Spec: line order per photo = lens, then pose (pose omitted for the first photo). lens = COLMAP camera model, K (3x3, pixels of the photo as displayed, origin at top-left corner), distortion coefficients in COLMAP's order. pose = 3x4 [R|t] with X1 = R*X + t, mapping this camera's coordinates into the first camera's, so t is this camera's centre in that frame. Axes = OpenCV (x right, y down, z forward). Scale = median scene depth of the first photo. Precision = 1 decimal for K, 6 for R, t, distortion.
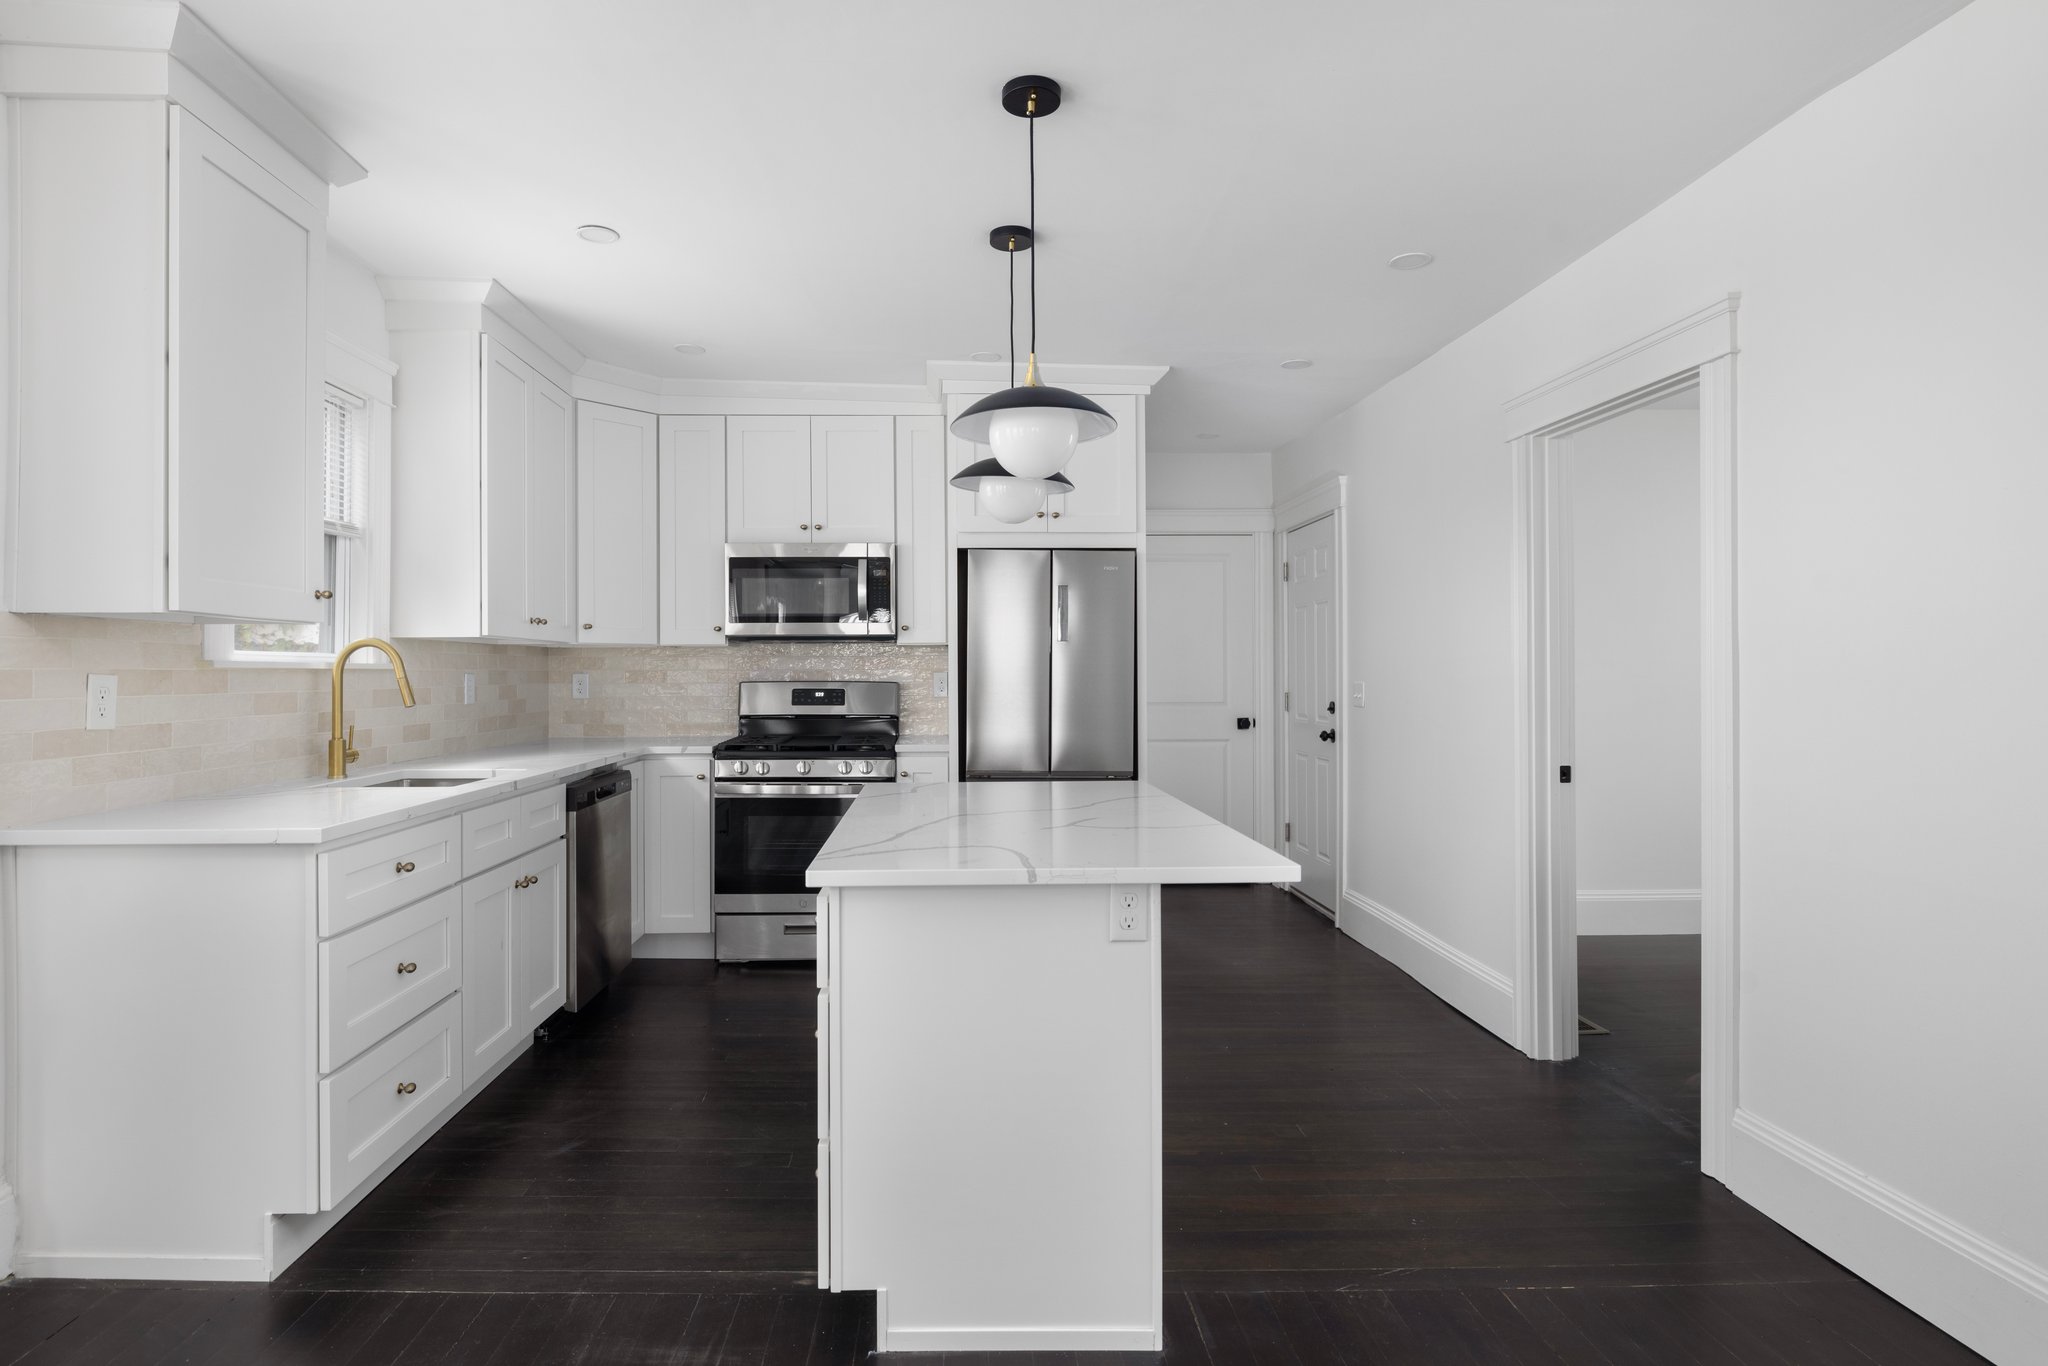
lens RADIAL K [[1039.6, 0, 963.9], [0, 1039.6, 669.9], [0, 0, 1]] dist [-0.002979, -0.000304]
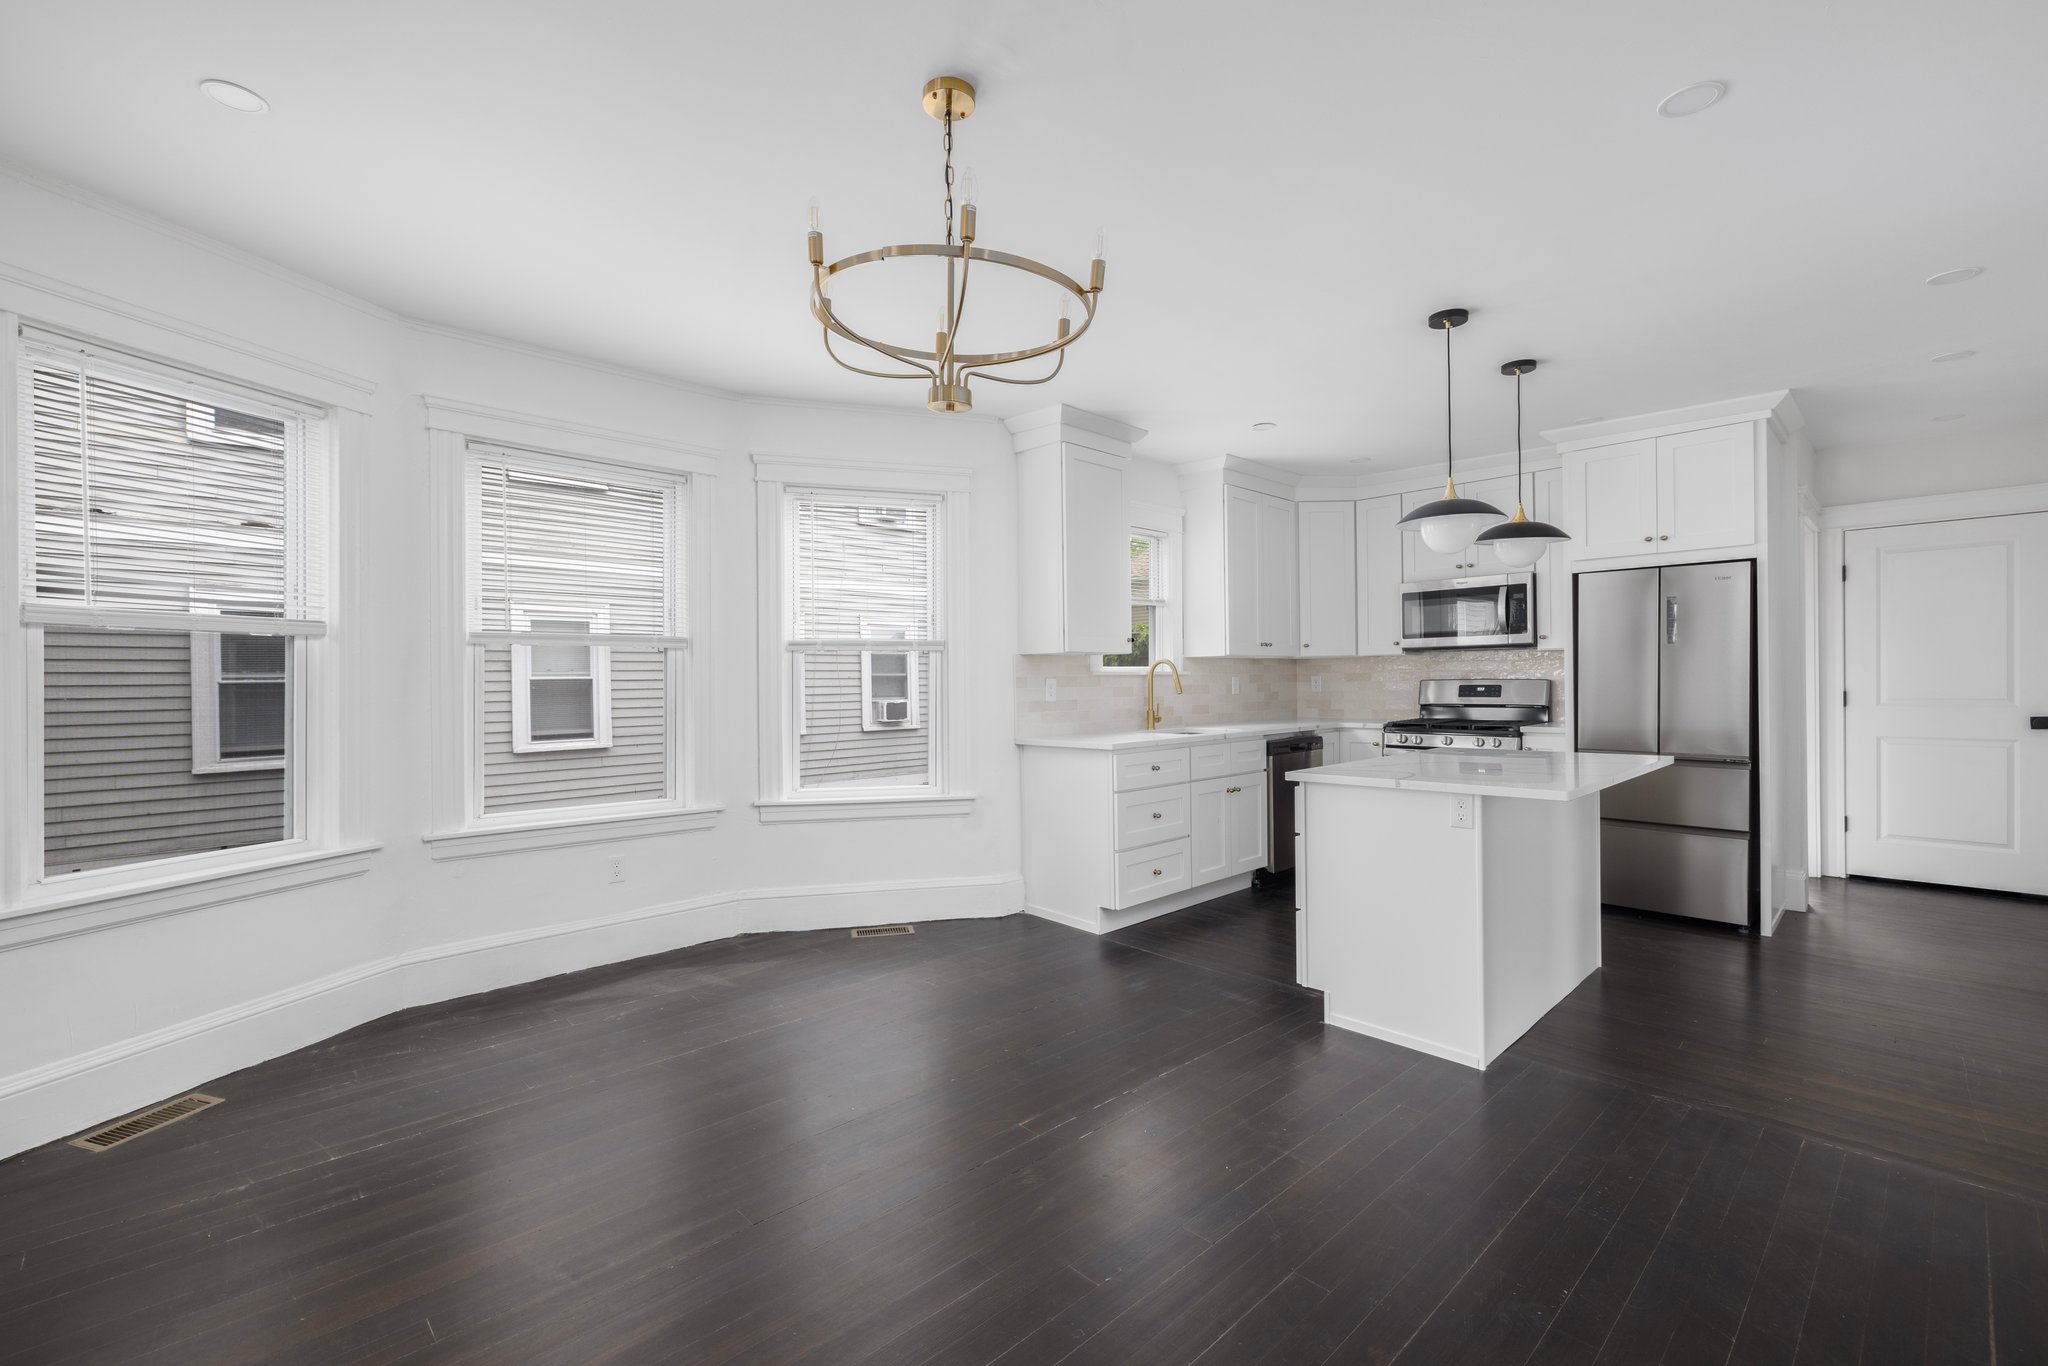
lens RADIAL K [[882.1, 0, 1011.0], [0, 882.1, 688.0], [0, 0, 1]] dist [0.000765, -0.000228]
pose [[0.674998, -0.000920, -0.737819, 0.326175], [0.013705, 0.999842, 0.011291, 0.001336], [0.737692, -0.017733, 0.674904, -0.236405]]
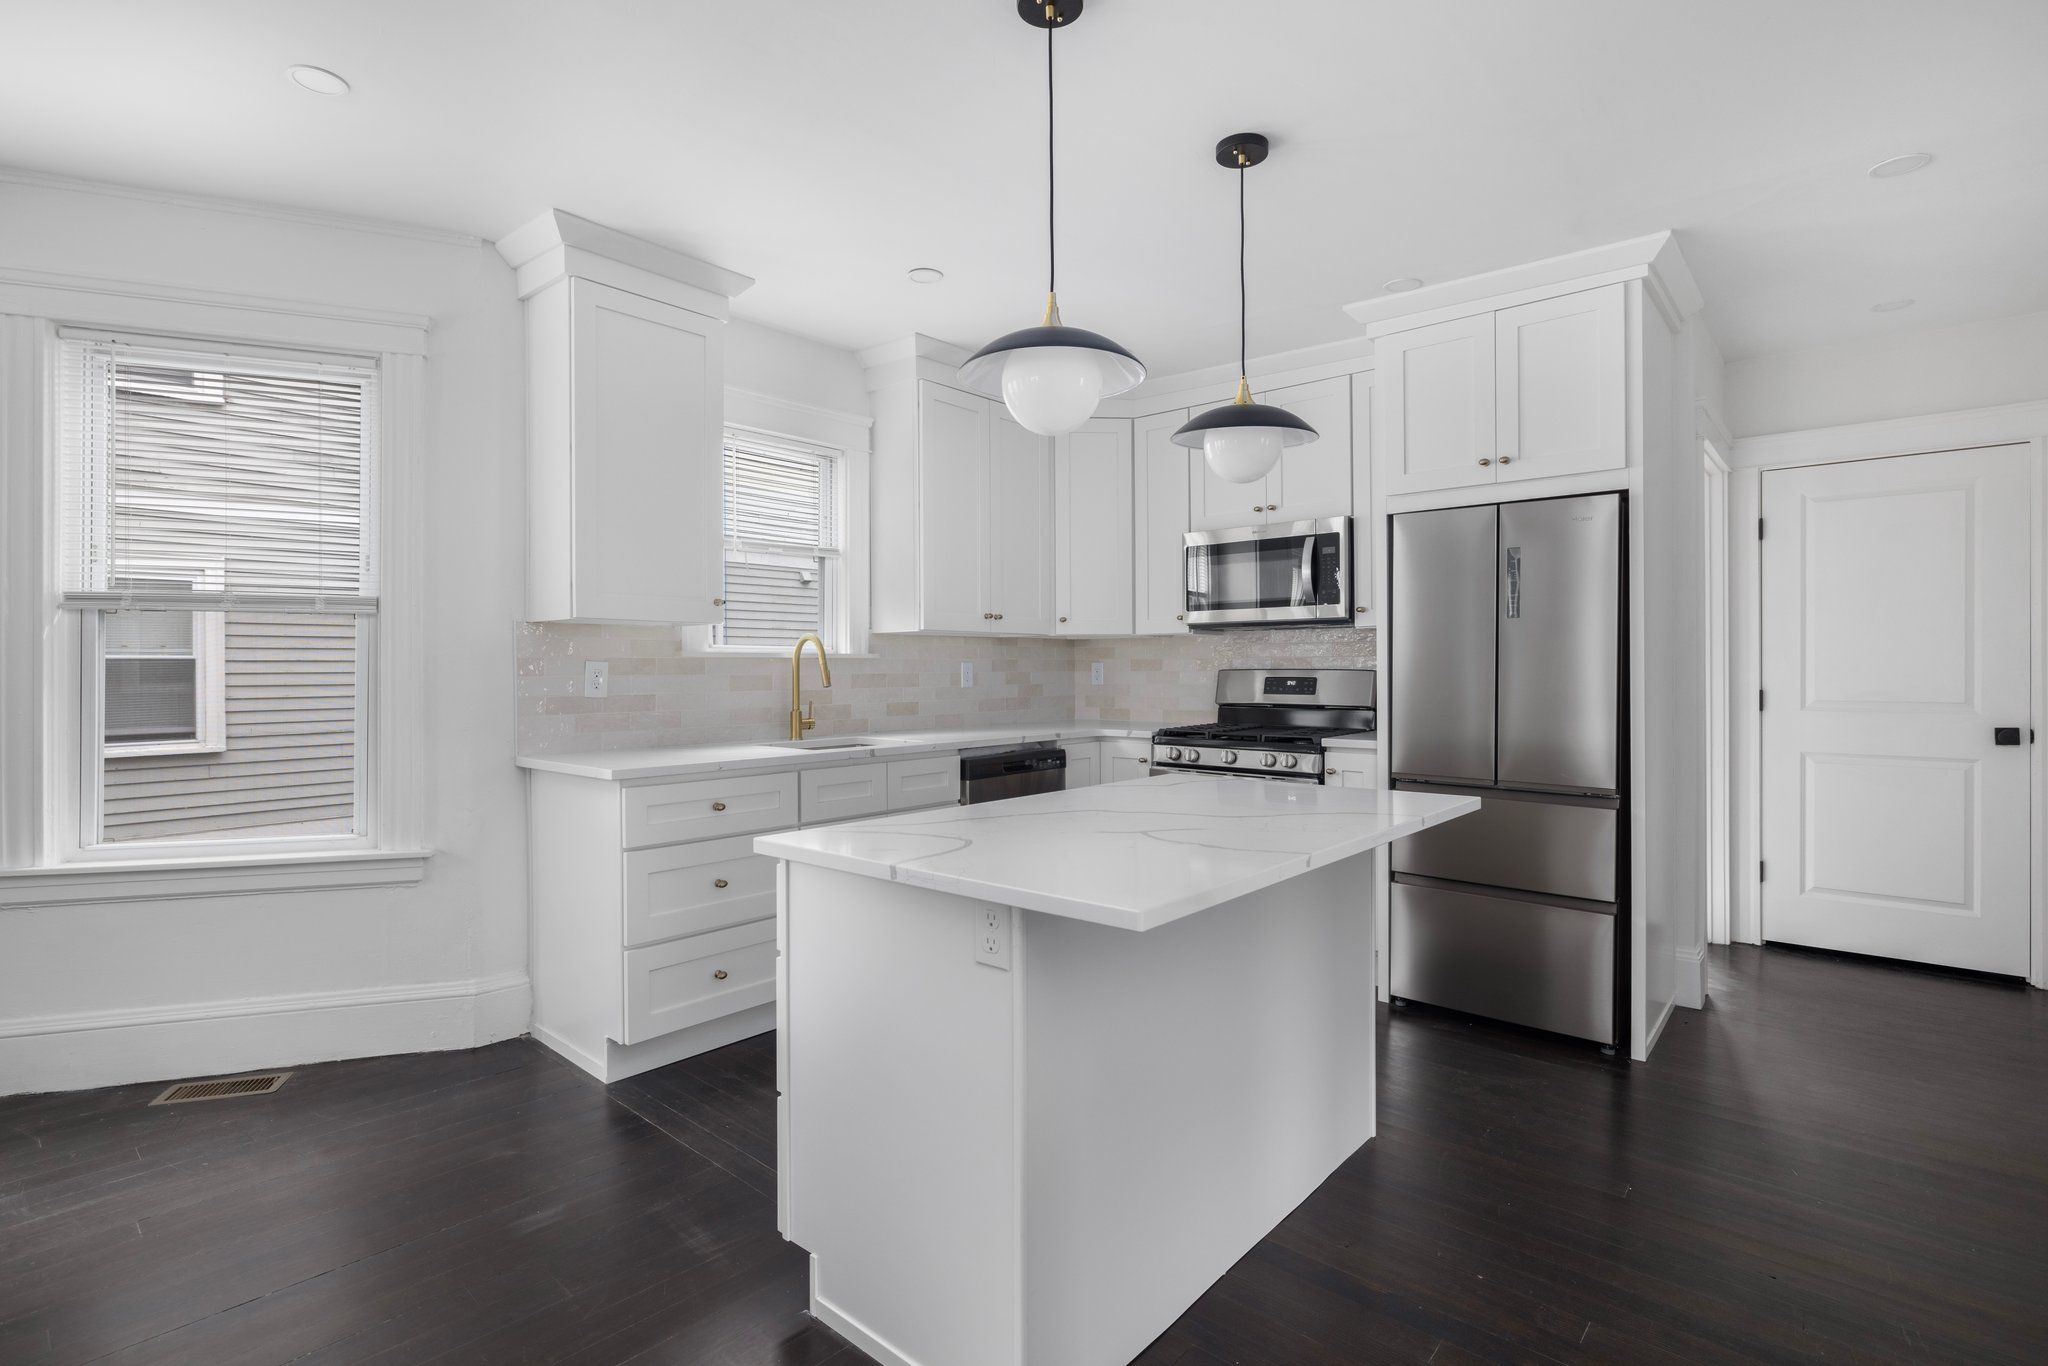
lens RADIAL K [[979.6, 0, 1014.1], [0, 979.6, 672.1], [0, 0, 1]] dist [-0.004615, 0.000245]
pose [[0.735683, 0.002012, -0.677323, 0.317404], [0.004226, 0.999962, 0.007561, 0.006403], [0.677313, -0.008425, 0.735647, 0.189426]]
